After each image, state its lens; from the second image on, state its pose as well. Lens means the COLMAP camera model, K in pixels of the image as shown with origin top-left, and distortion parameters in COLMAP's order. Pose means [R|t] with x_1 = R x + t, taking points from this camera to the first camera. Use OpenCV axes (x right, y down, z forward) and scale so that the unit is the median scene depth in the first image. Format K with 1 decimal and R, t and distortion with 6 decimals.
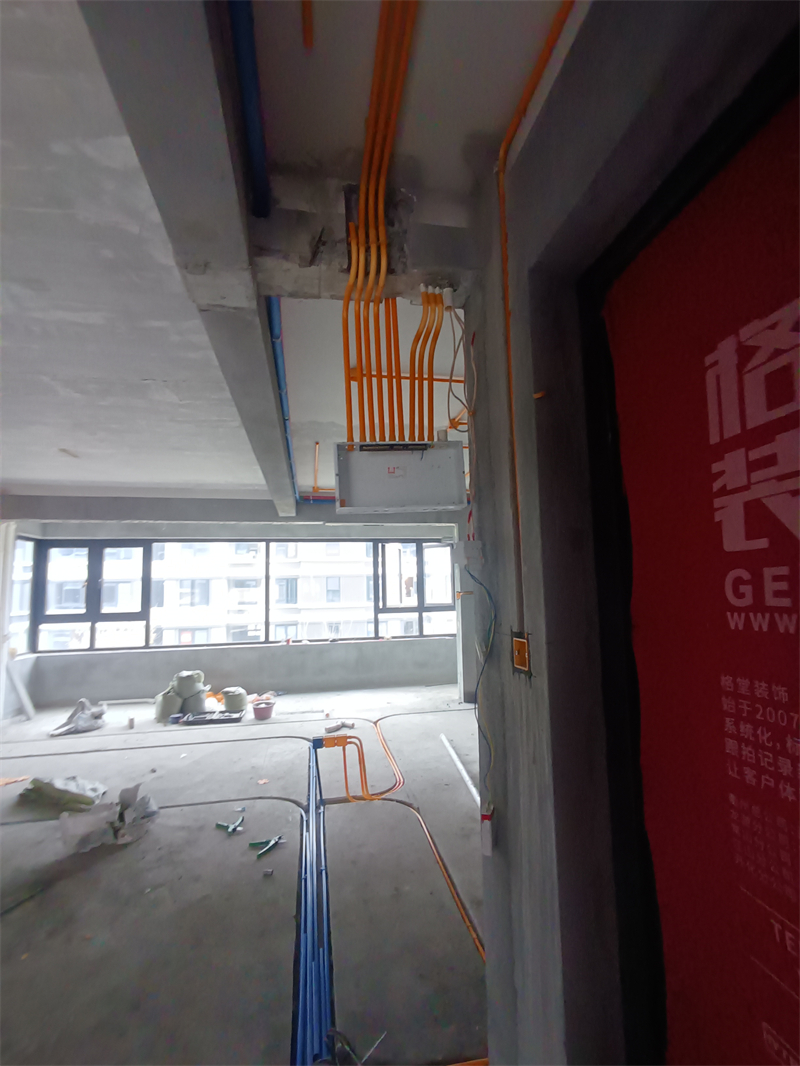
lens RADIAL K [[488.8, 0, 405.6], [0, 488.8, 538.1], [0, 0, 1]] dist [-0.004026, 0.000104]
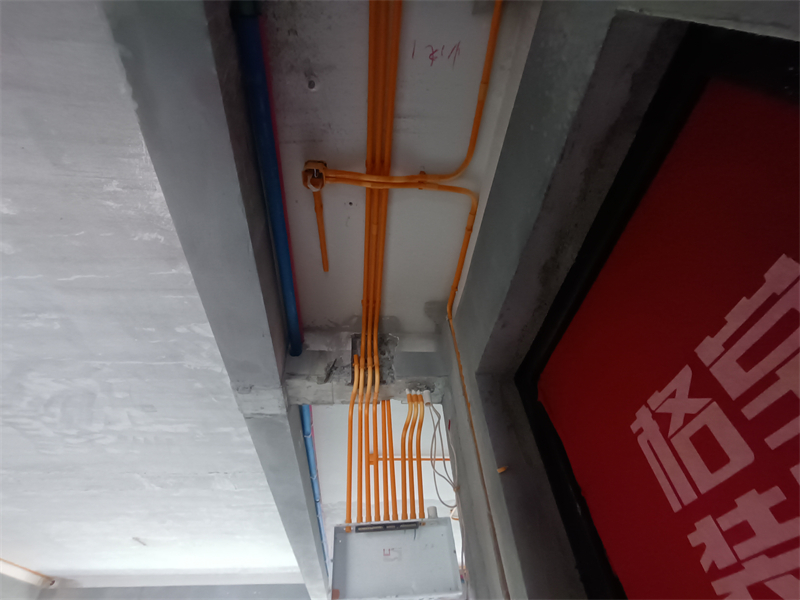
lens RADIAL K [[366.9, 0, 395.6], [0, 366.9, 305.9], [0, 0, 1]] dist [-0.004026, 0.000104]
pose [[0.994403, -0.086036, -0.061326, 0.083622], [0.024720, 0.753778, -0.656664, -0.020737], [0.102723, 0.651473, 0.751685, 0.070262]]
